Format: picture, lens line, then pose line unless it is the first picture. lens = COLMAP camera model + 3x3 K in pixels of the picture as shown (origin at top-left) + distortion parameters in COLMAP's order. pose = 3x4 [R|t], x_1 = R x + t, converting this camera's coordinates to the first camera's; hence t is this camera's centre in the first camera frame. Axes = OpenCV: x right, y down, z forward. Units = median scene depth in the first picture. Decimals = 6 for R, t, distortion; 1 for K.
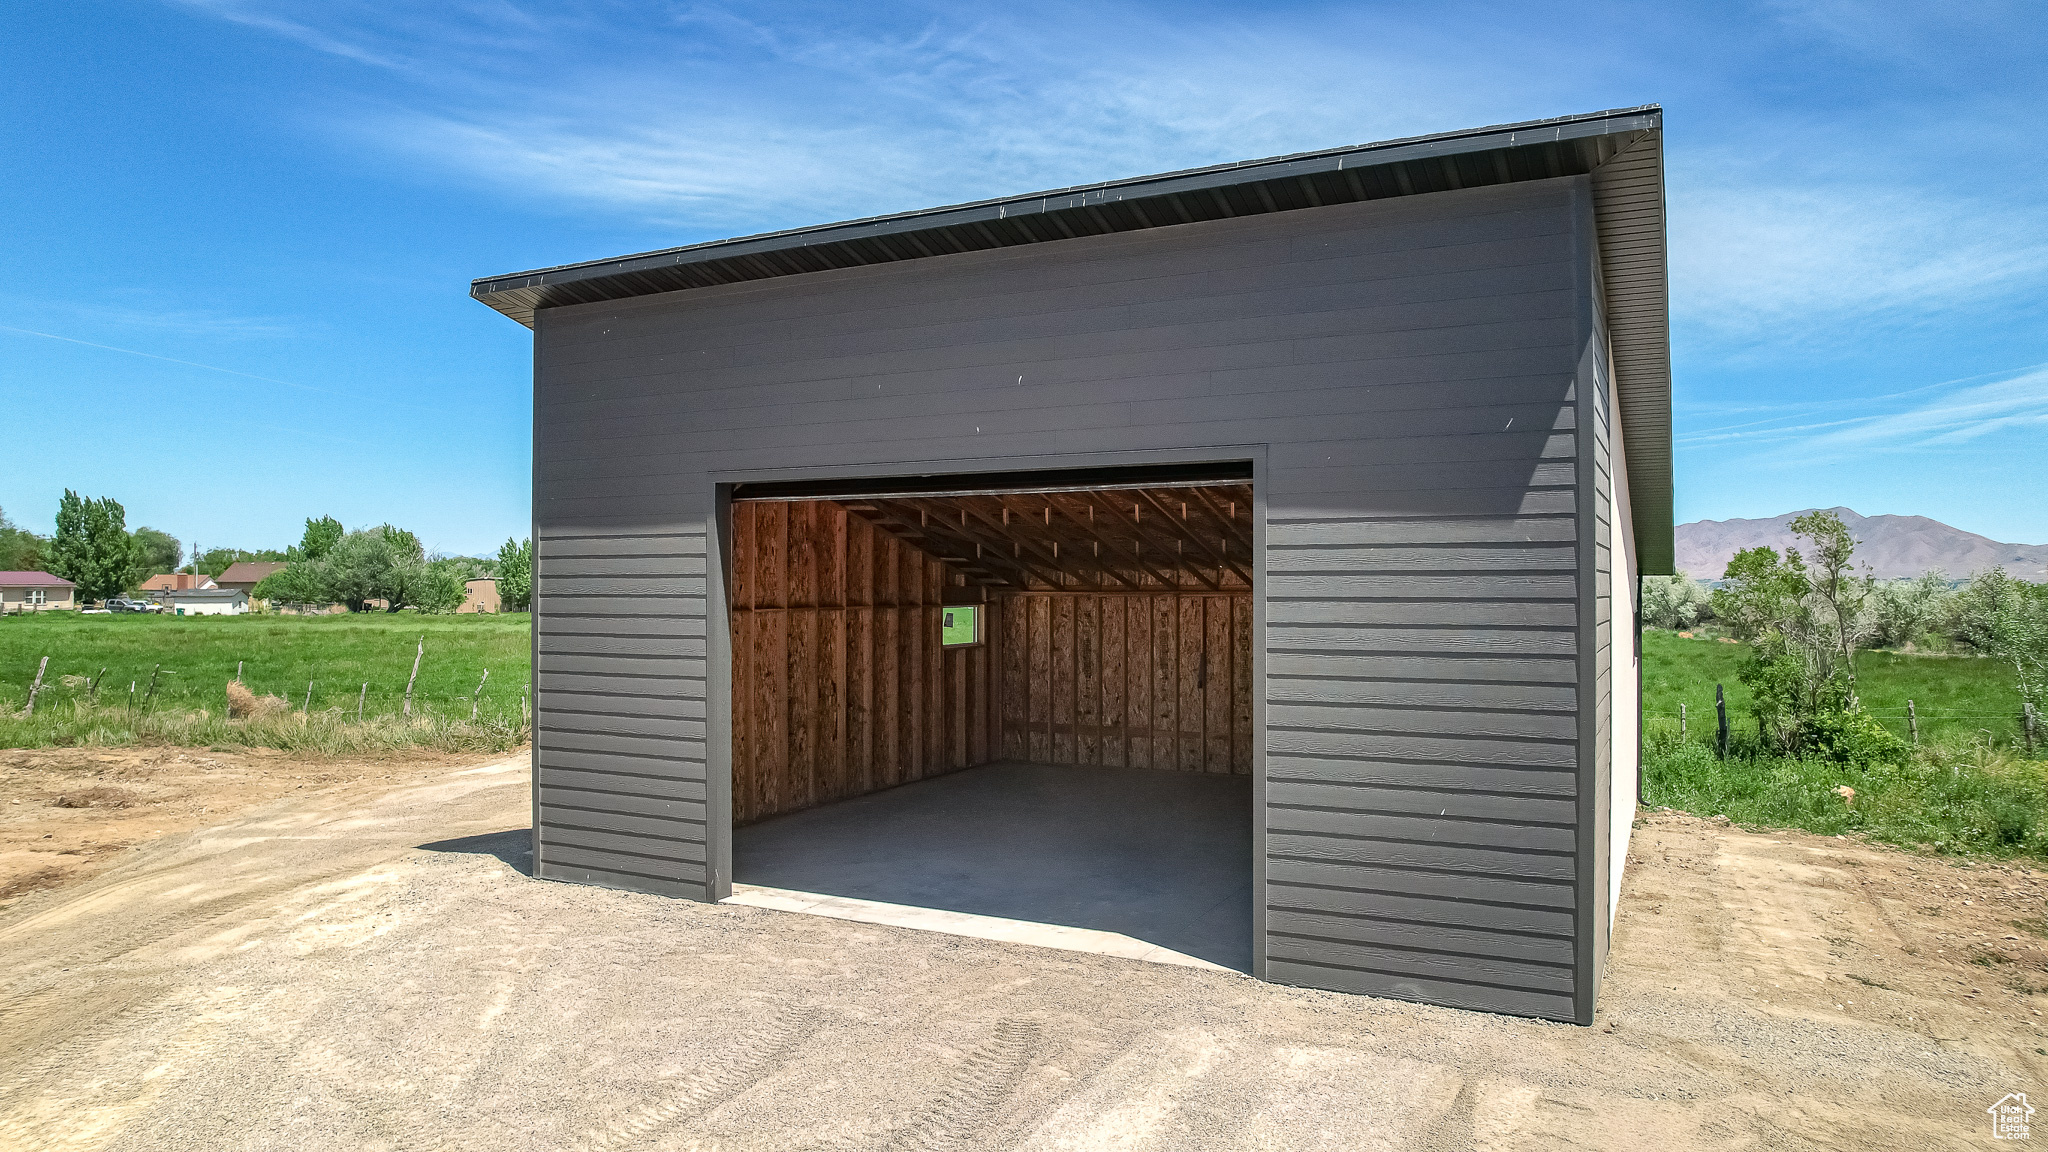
lens RADIAL K [[1312.6, 0, 1024.0], [0, 1312.6, 572.7], [0, 0, 1]] dist [-0.078447, 0.068759]
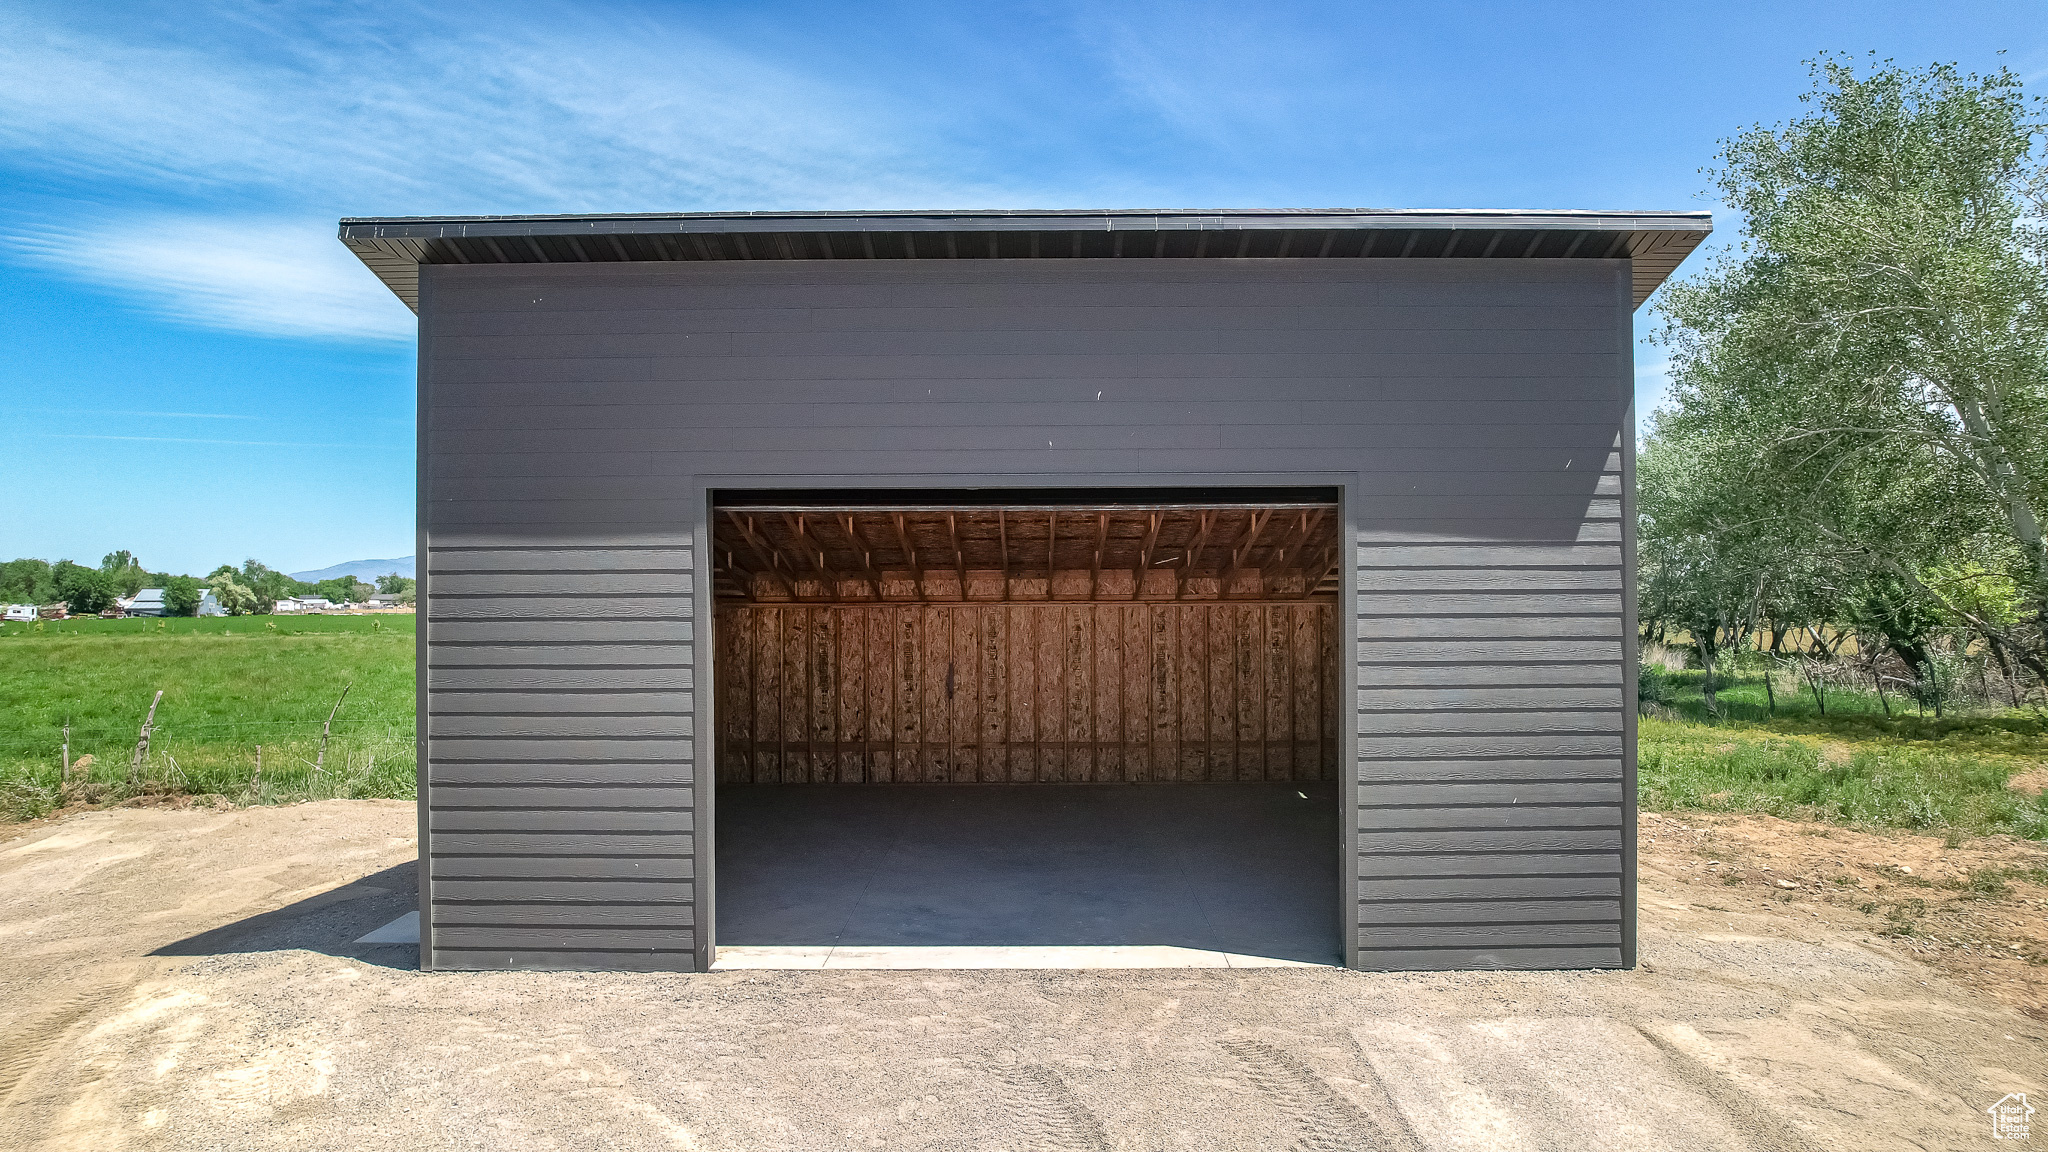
lens RADIAL K [[1312.6, 0, 1025.1], [0, 1312.6, 577.8], [0, 0, 1]] dist [-0.078447, 0.068759]
pose [[0.894714, -0.000736, 0.446640, -0.423052], [-0.000410, 0.999997, 0.002470, -0.010924], [-0.446640, -0.002393, 0.894710, 0.125825]]
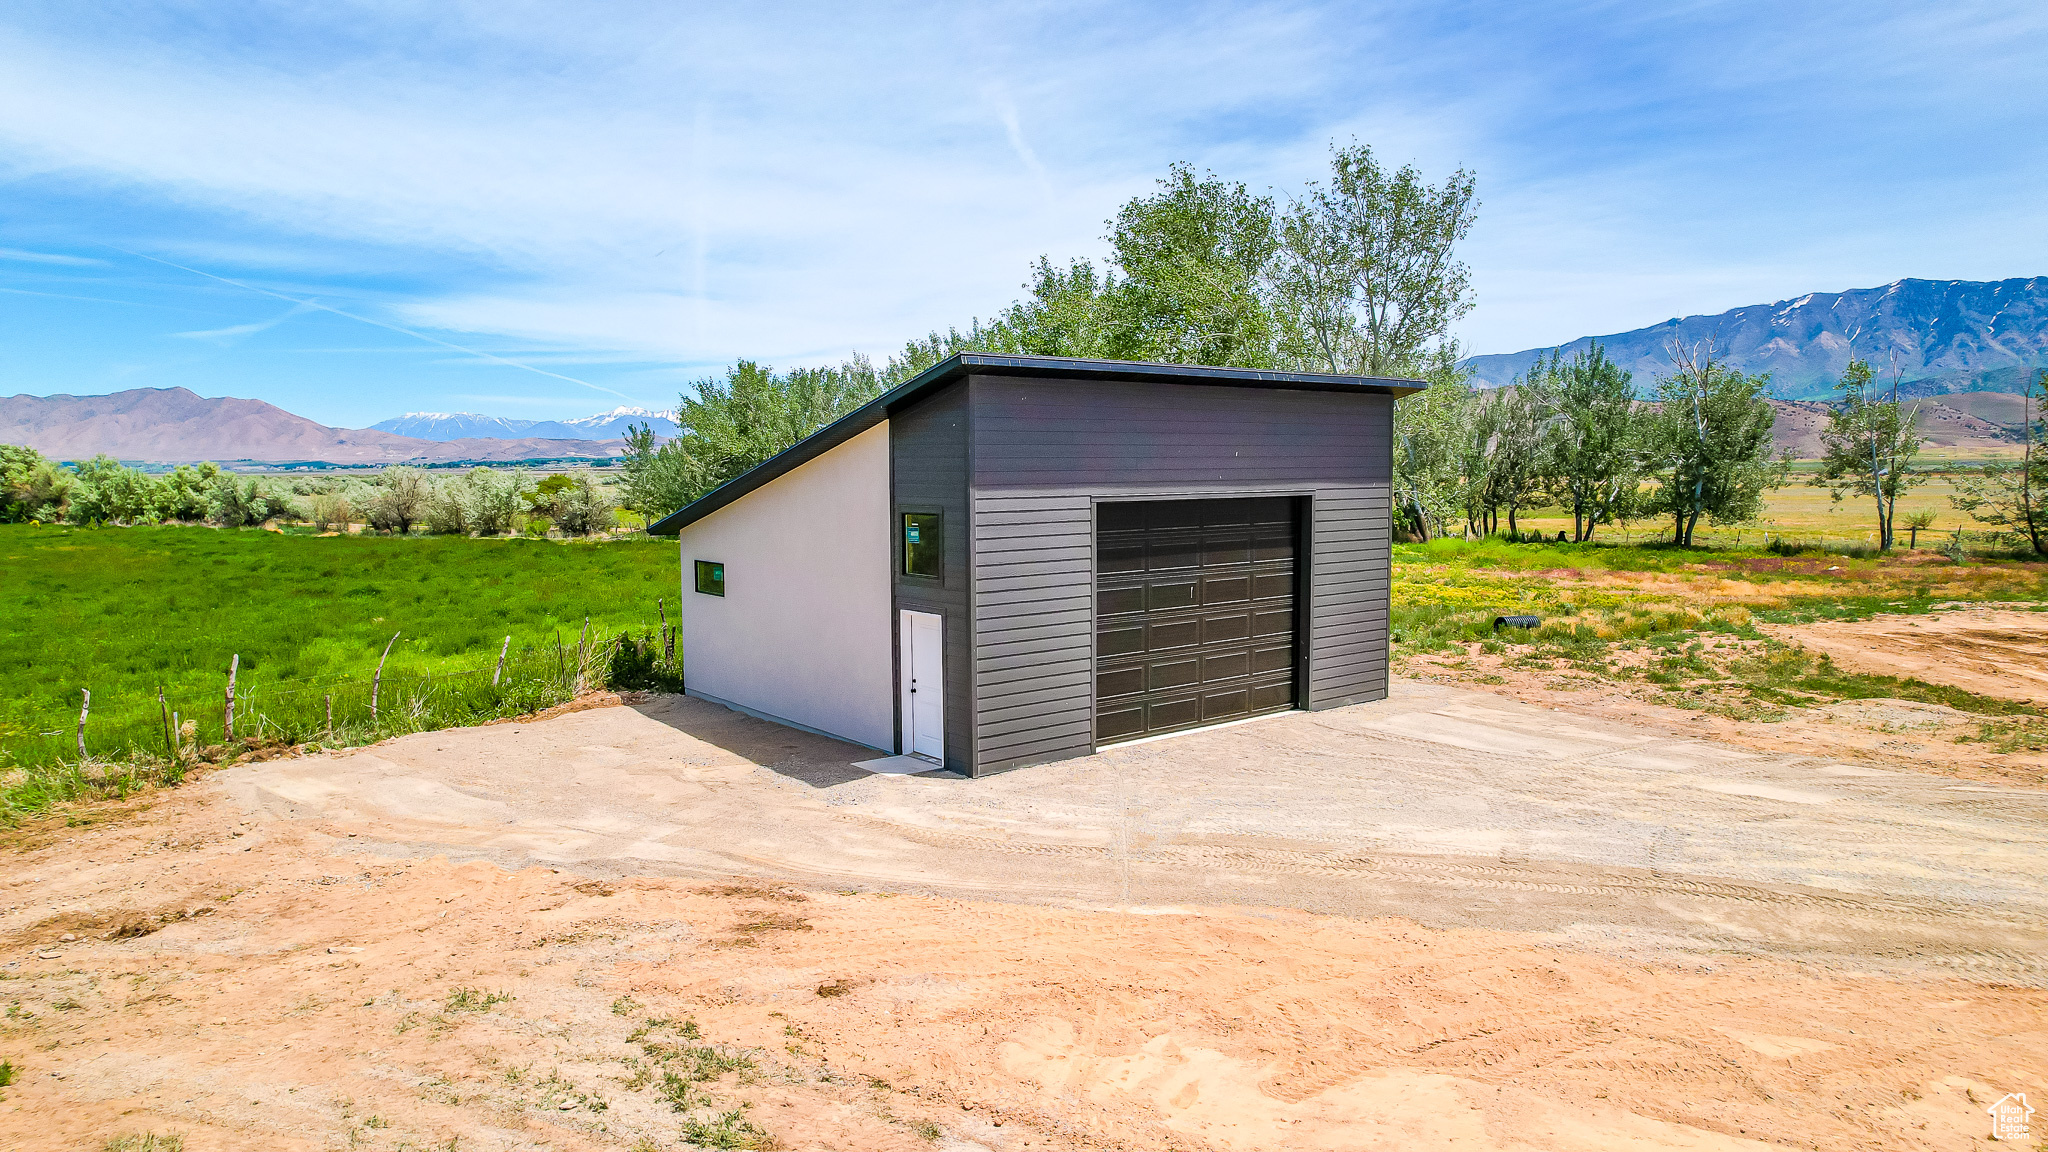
lens RADIAL K [[1312.6, 0, 1027.4], [0, 1312.6, 489.0], [0, 0, 1]] dist [-0.078447, 0.068759]
pose [[0.410119, -0.019702, 0.911819, -1.750040], [-0.005076, 0.999702, 0.023884, -0.122841], [-0.912018, -0.014424, 0.409897, 0.384498]]
